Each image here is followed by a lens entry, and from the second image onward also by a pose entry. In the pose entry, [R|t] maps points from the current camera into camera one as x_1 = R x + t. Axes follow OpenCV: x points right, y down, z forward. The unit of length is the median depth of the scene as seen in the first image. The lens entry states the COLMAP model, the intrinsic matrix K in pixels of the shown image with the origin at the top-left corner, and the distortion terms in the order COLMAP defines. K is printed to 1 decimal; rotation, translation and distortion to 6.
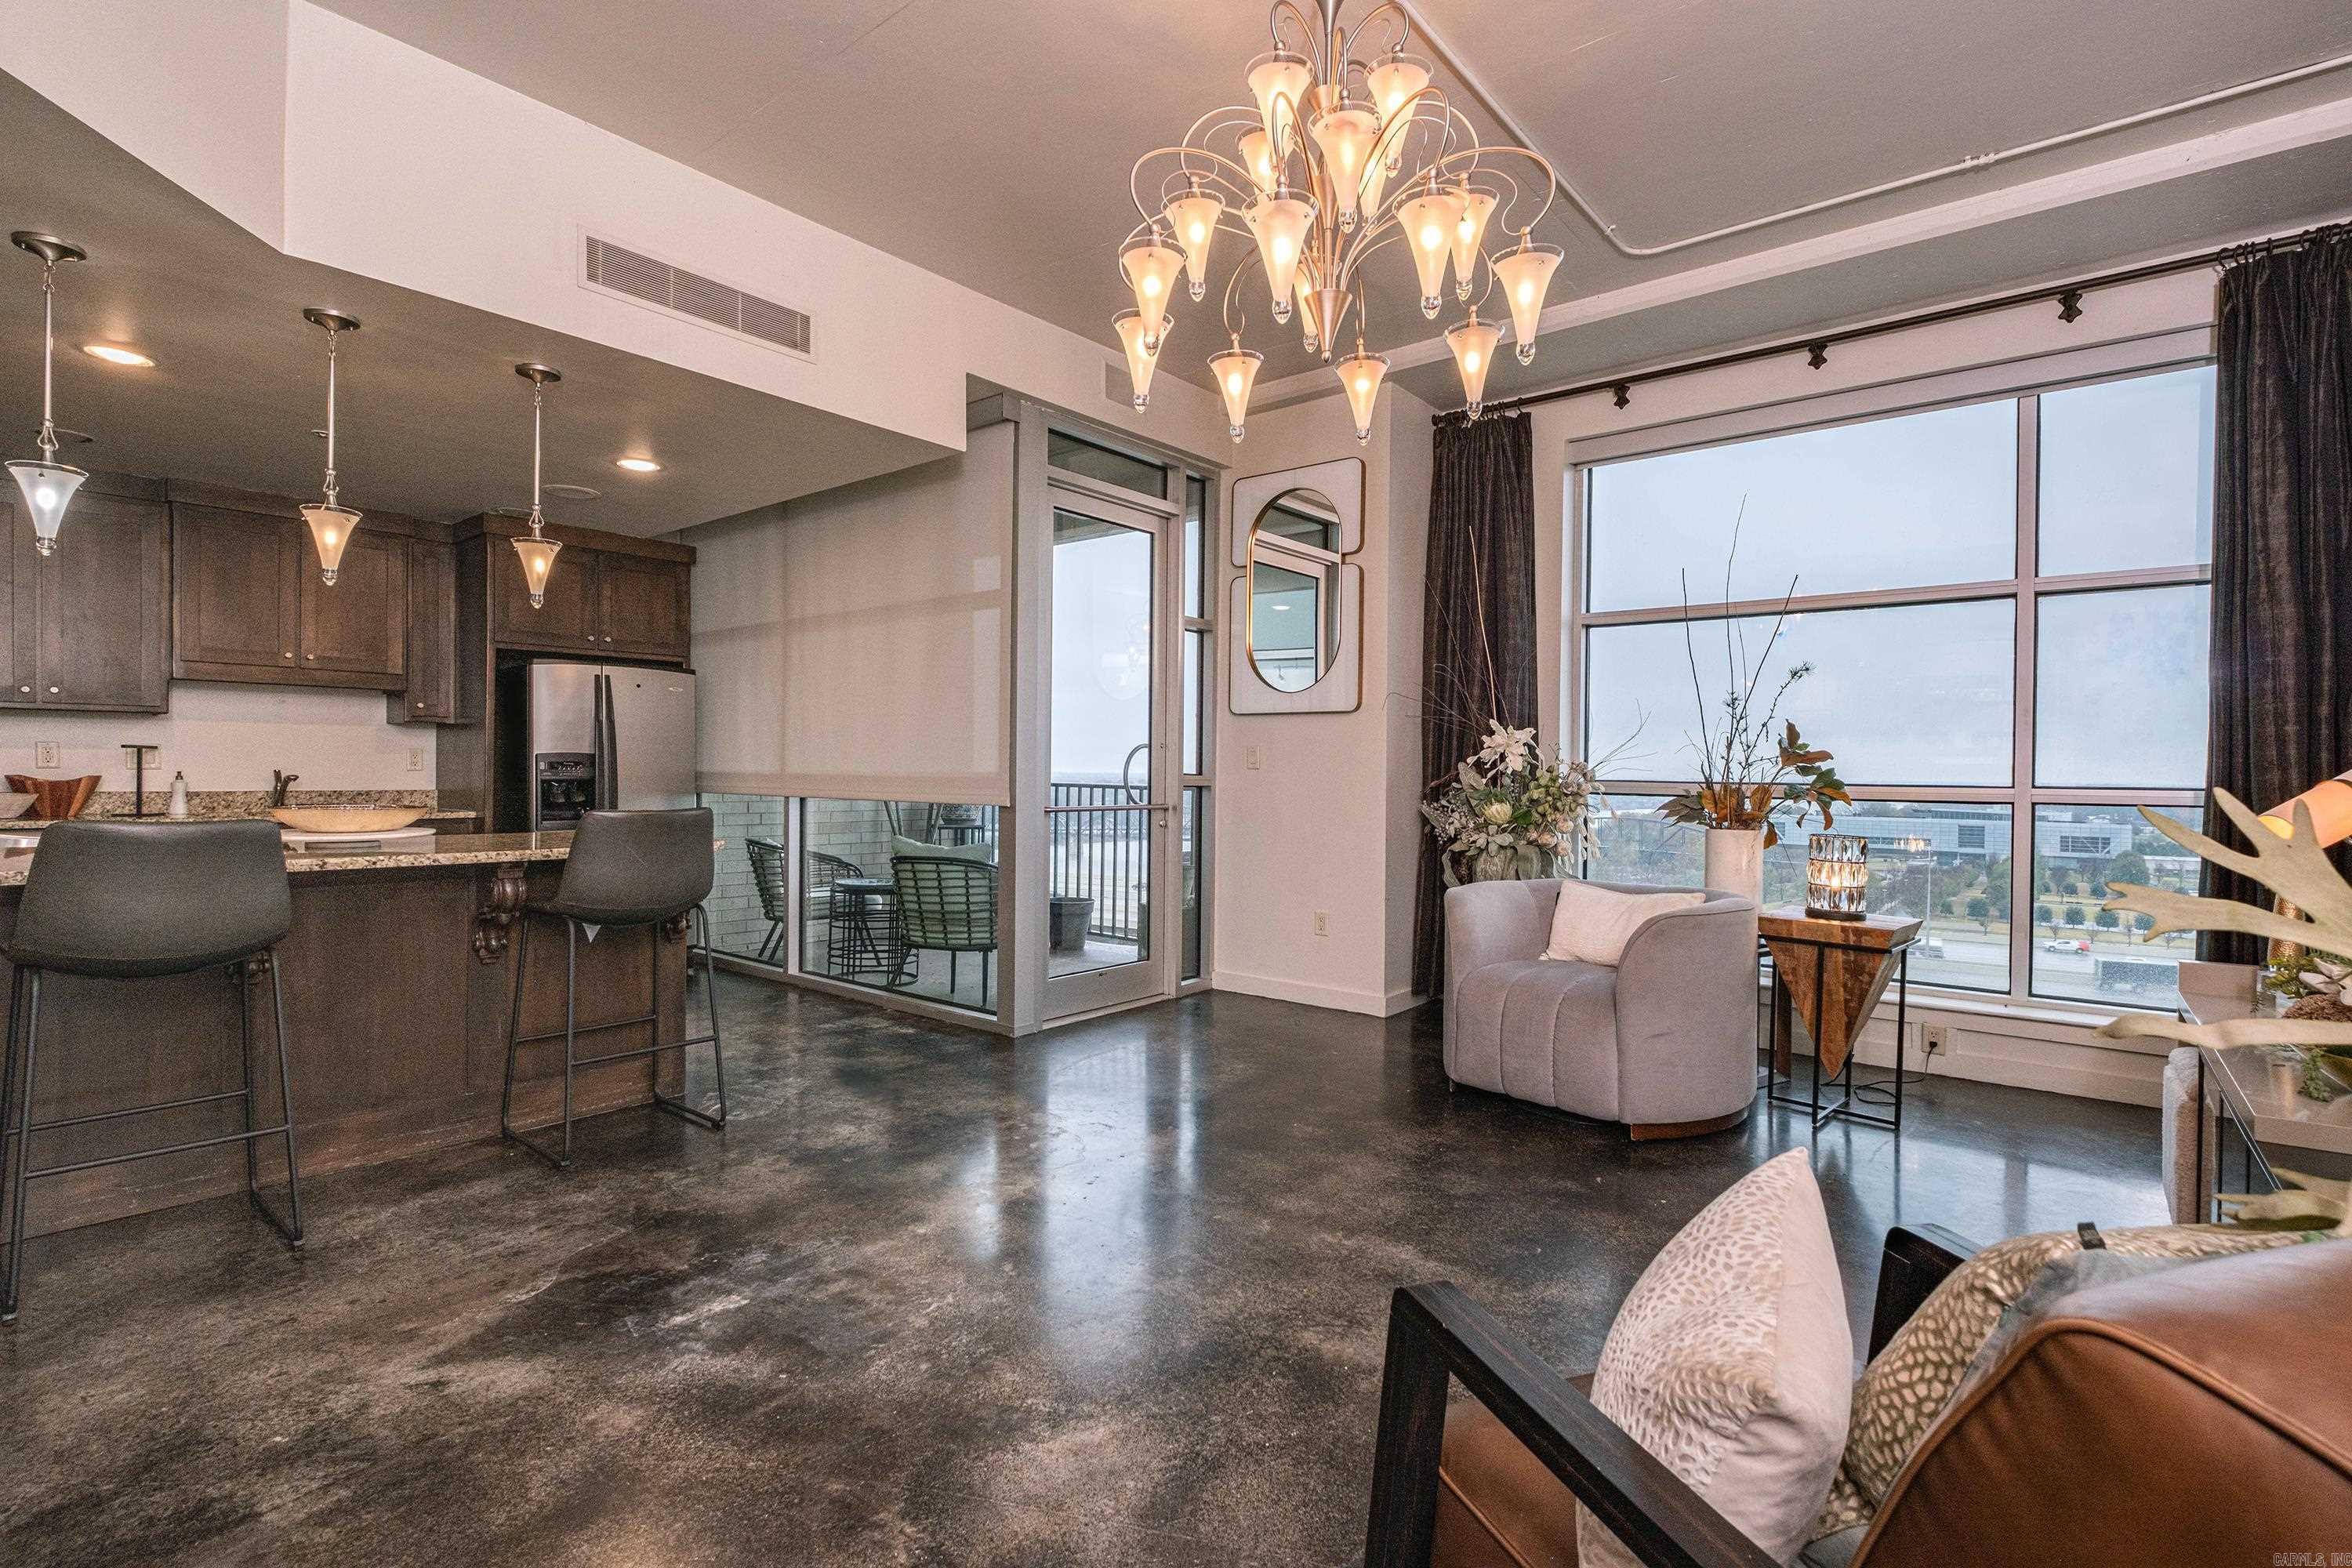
lens RADIAL K [[1093.6, 0, 1177.5], [0, 1093.6, 775.5], [0, 0, 1]] dist [0.003197, -0.006962]
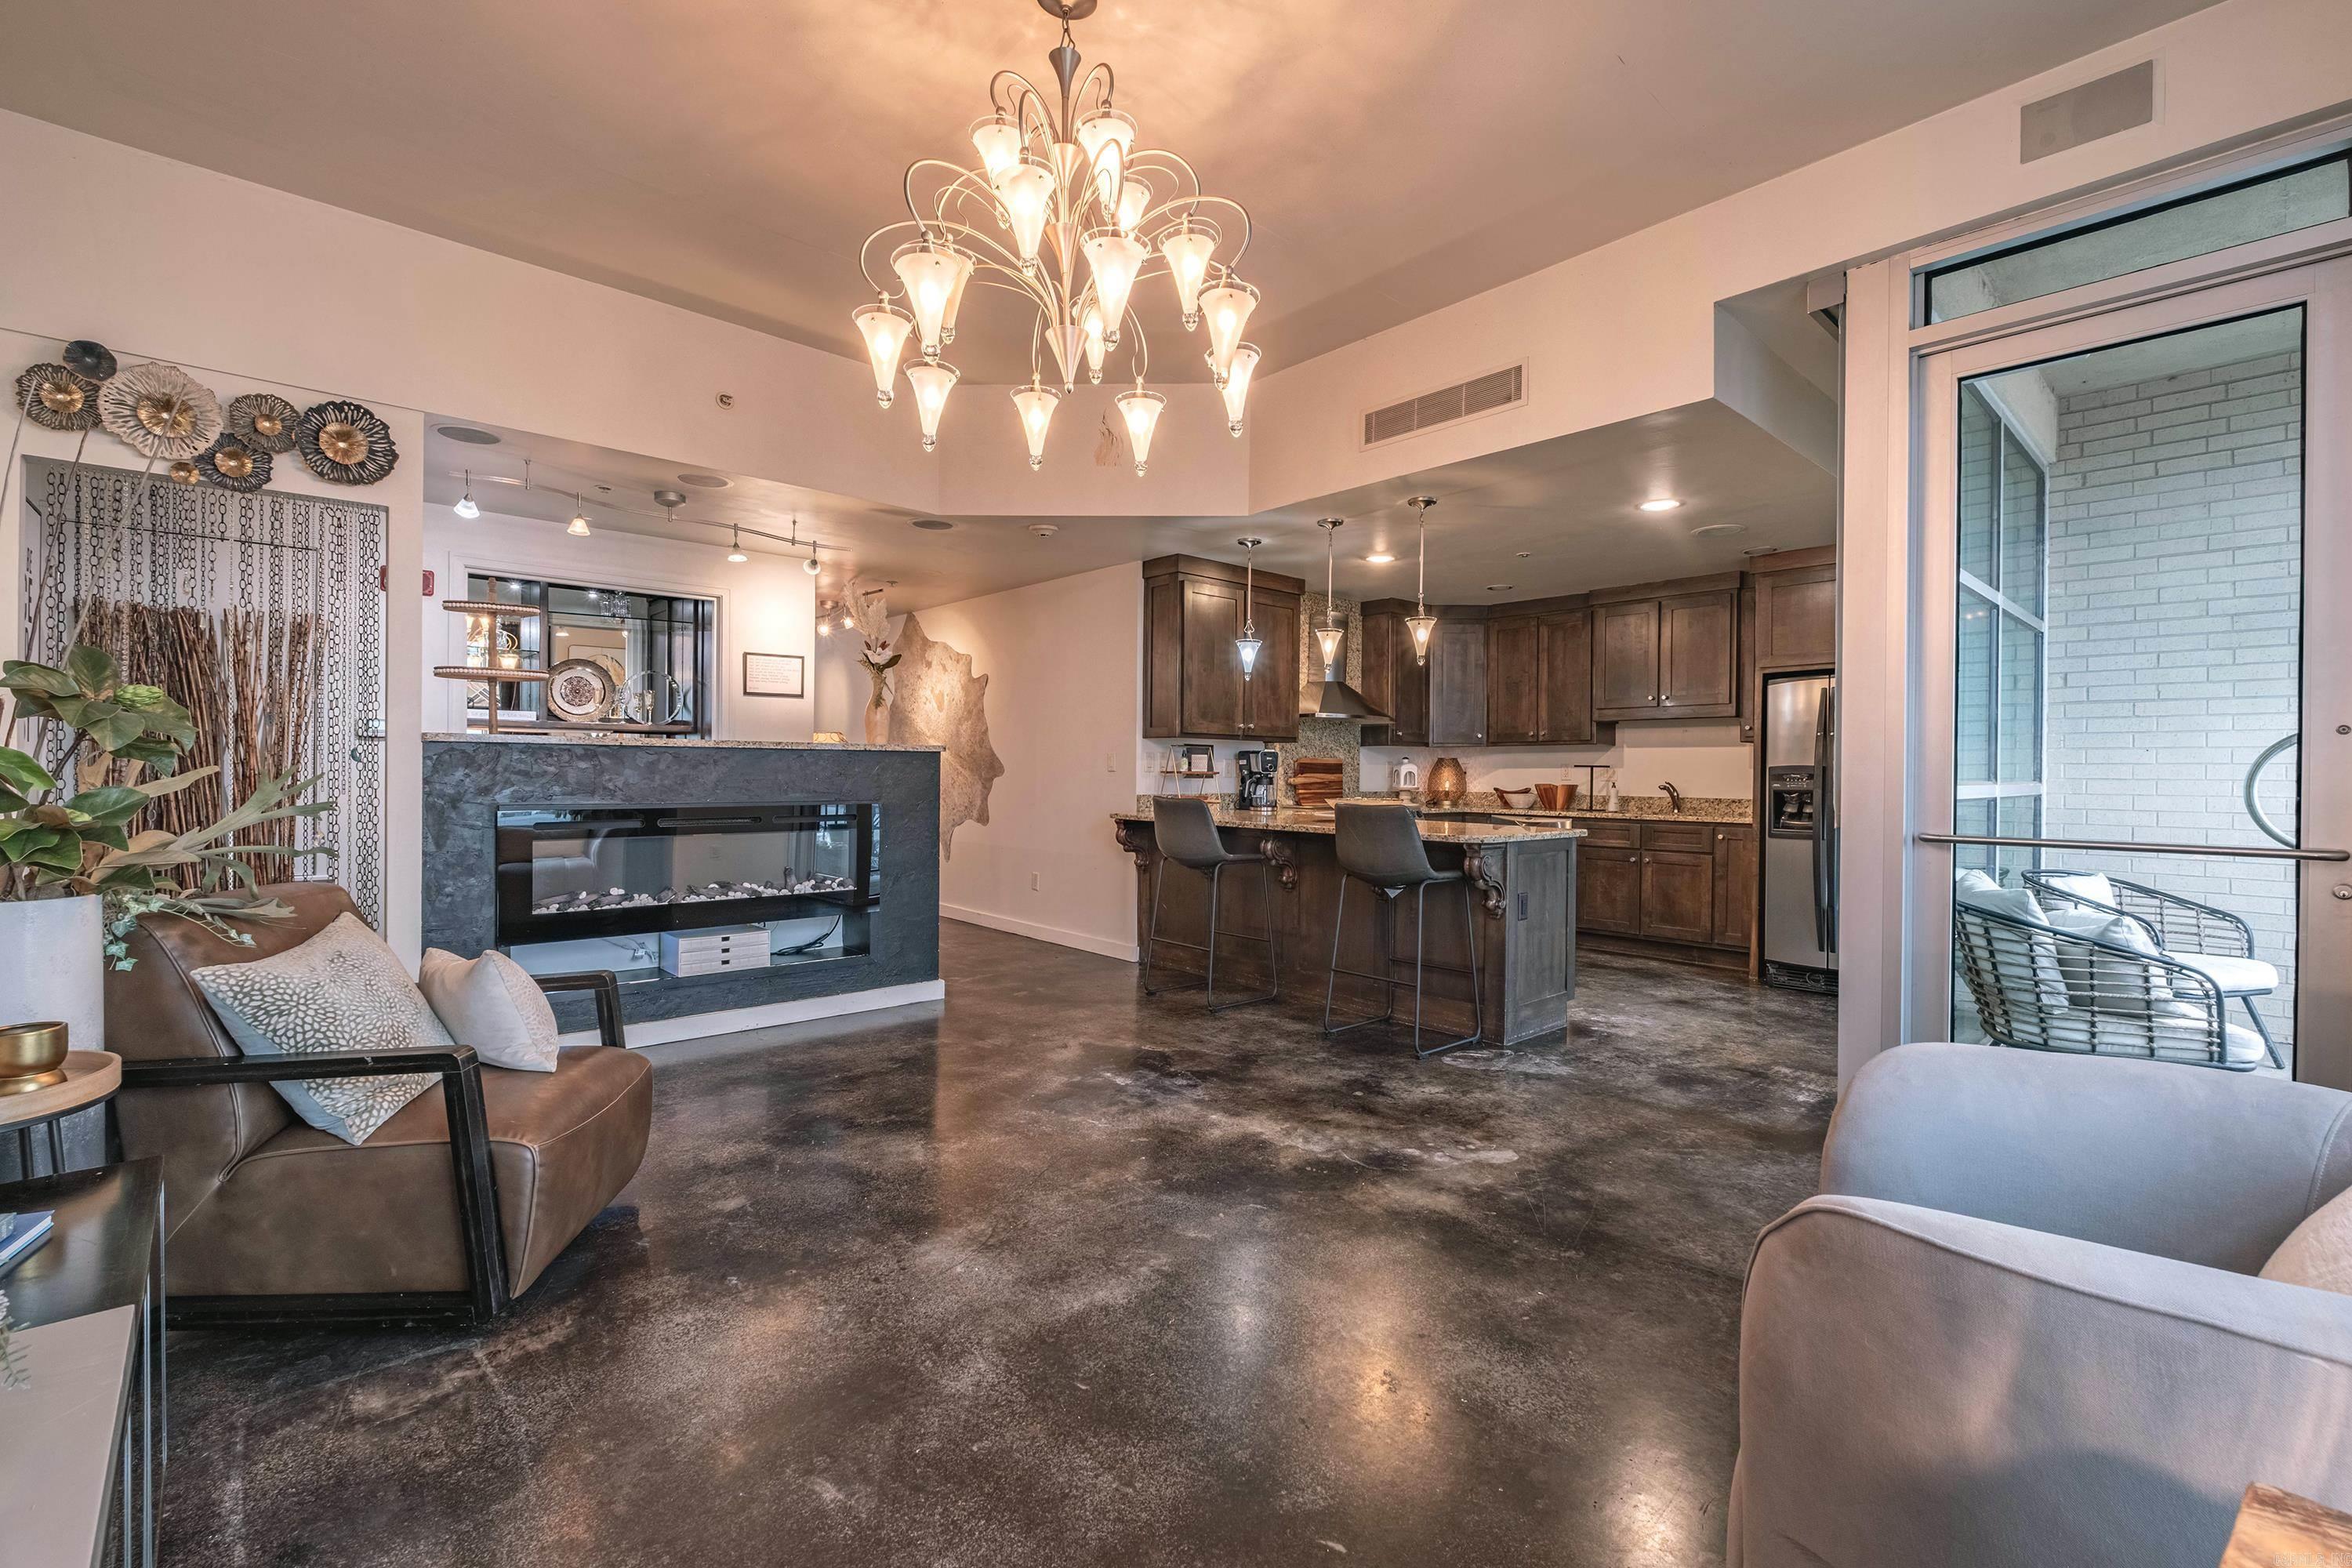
lens RADIAL K [[1006.5, 0, 1176.0], [0, 1006.5, 784.0], [0, 0, 1]] dist [-0.005484, -0.000917]
pose [[-0.144428, 0.002171, -0.989513, 1.031675], [-0.015126, 0.999876, 0.004402, 0.003533], [0.989400, 0.015603, -0.144377, 1.170658]]
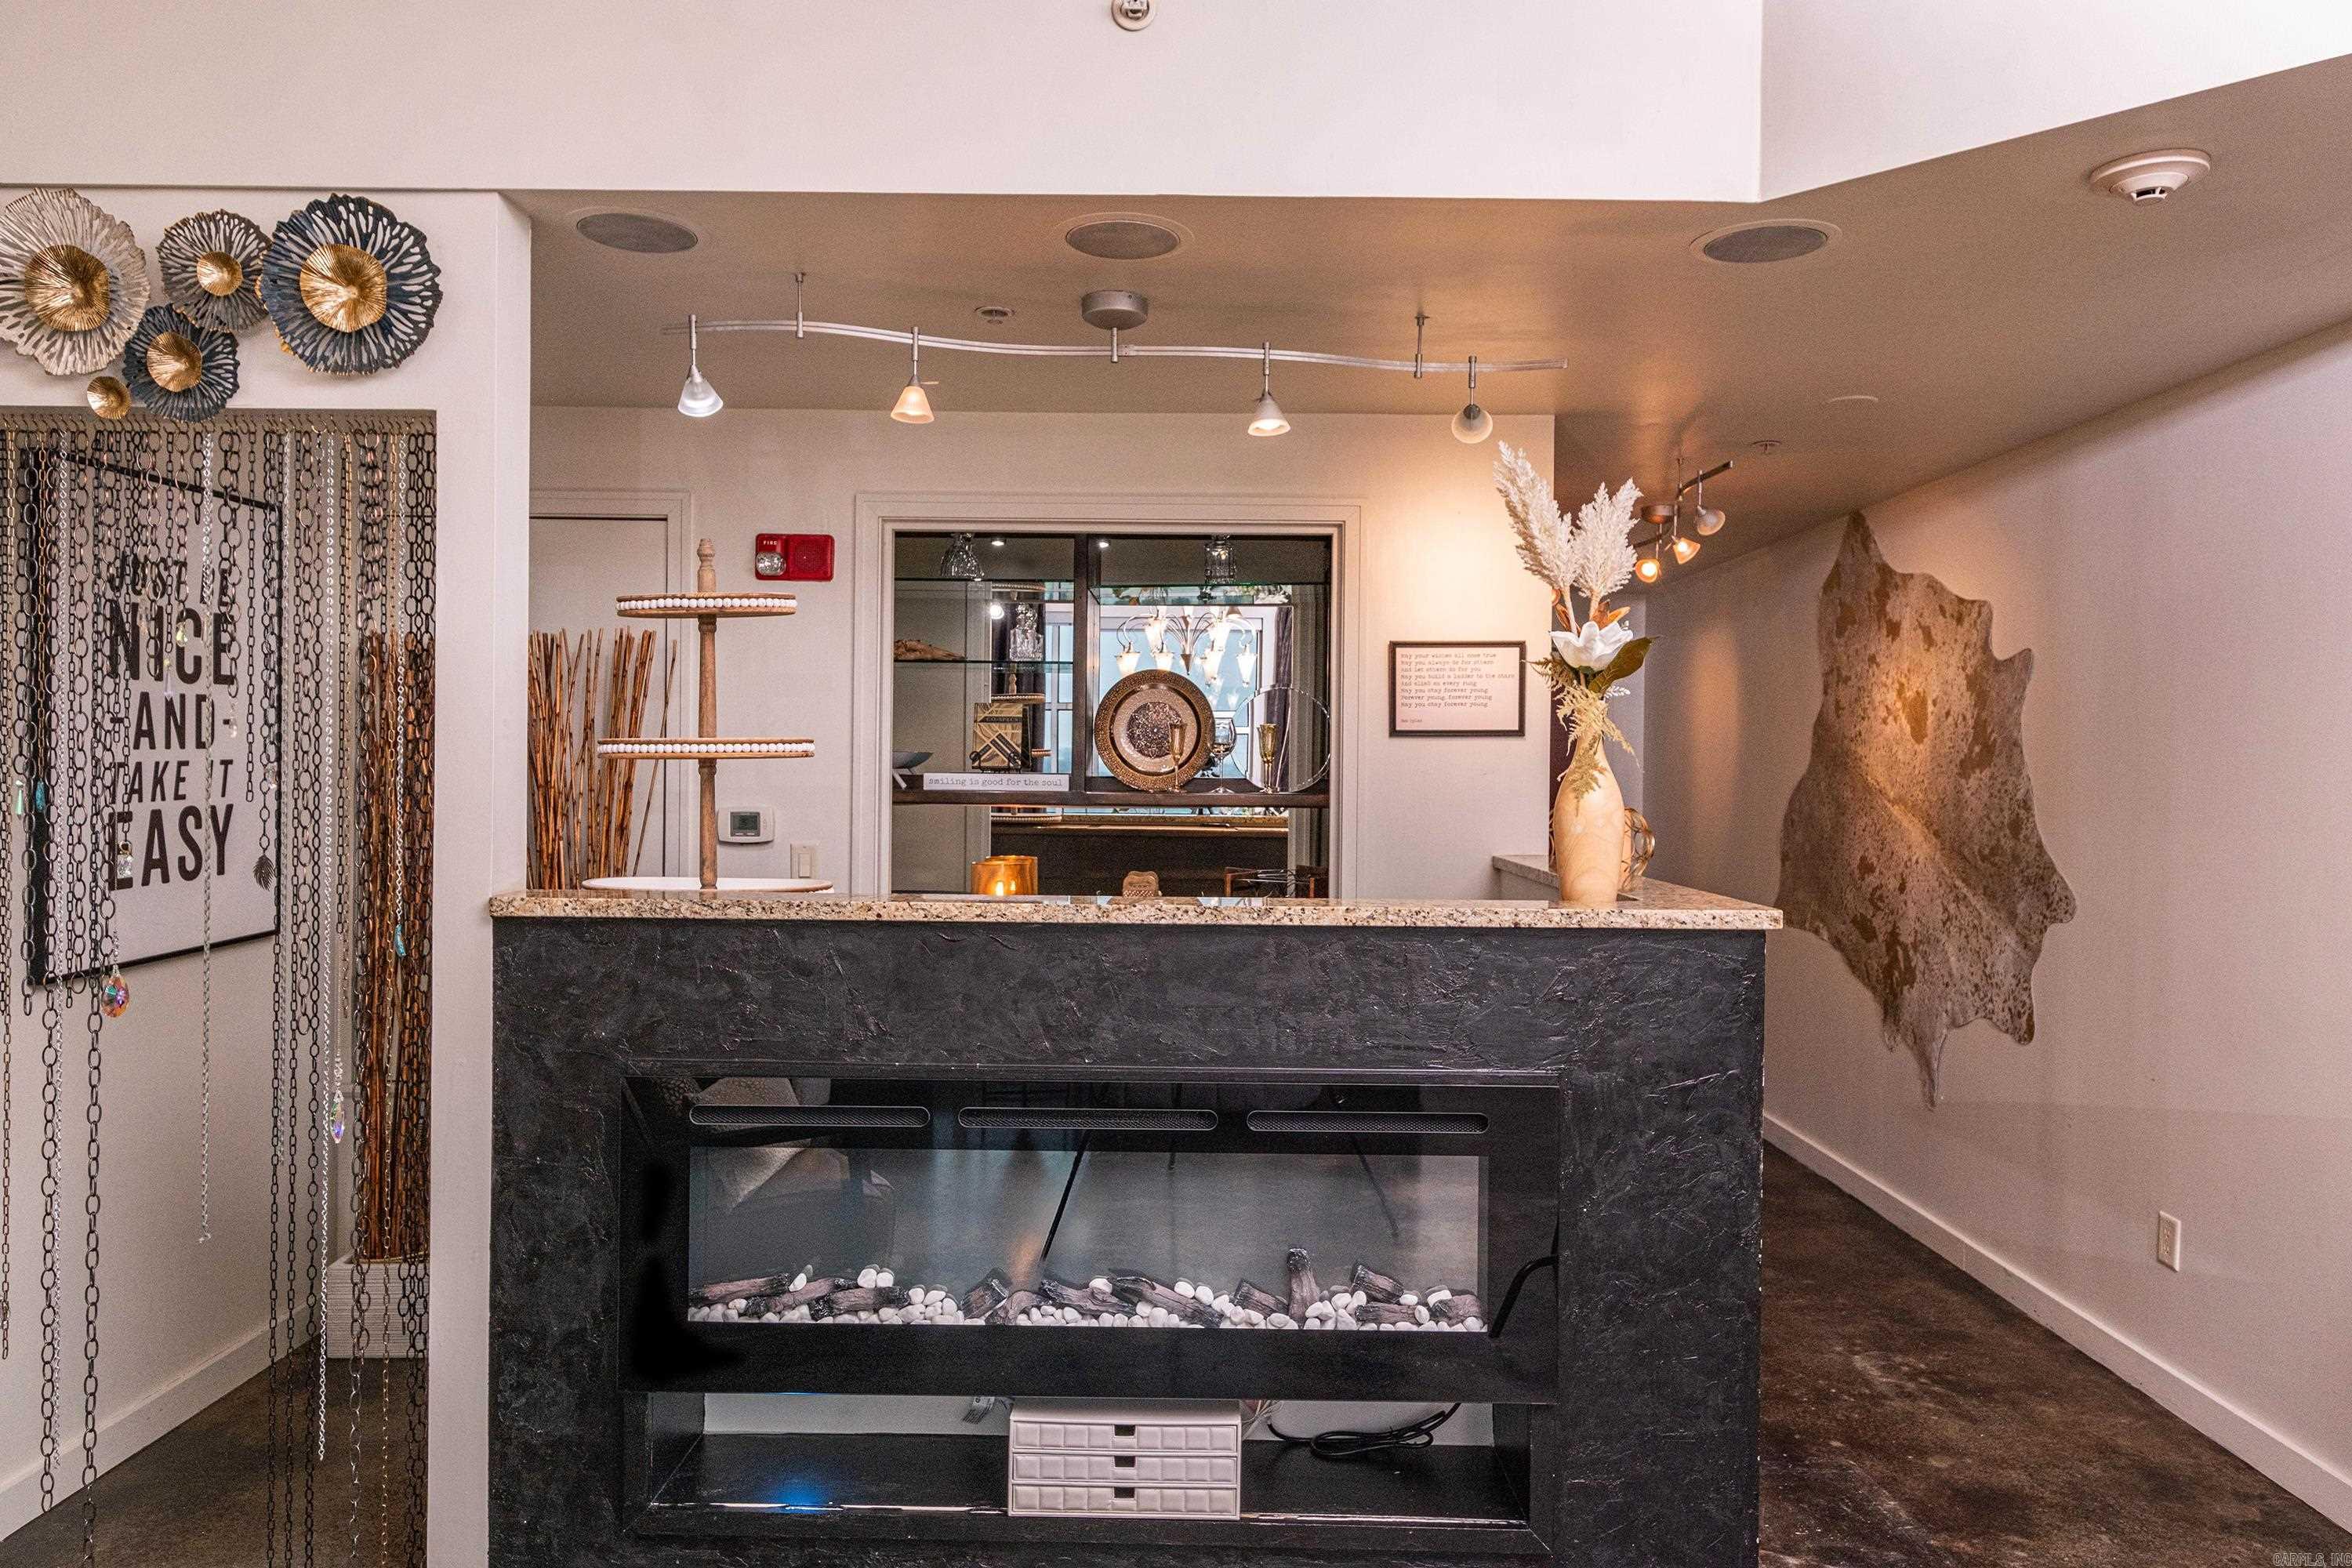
lens RADIAL K [[1562.5, 0, 1177.3], [0, 1562.5, 774.7], [0, 0, 1]] dist [0.004260, 0.001755]
pose [[-0.777934, -0.015032, -0.628166, 0.095598], [-0.021225, 0.999772, 0.002362, -0.133097], [0.627987, 0.015170, -0.778076, 0.972607]]
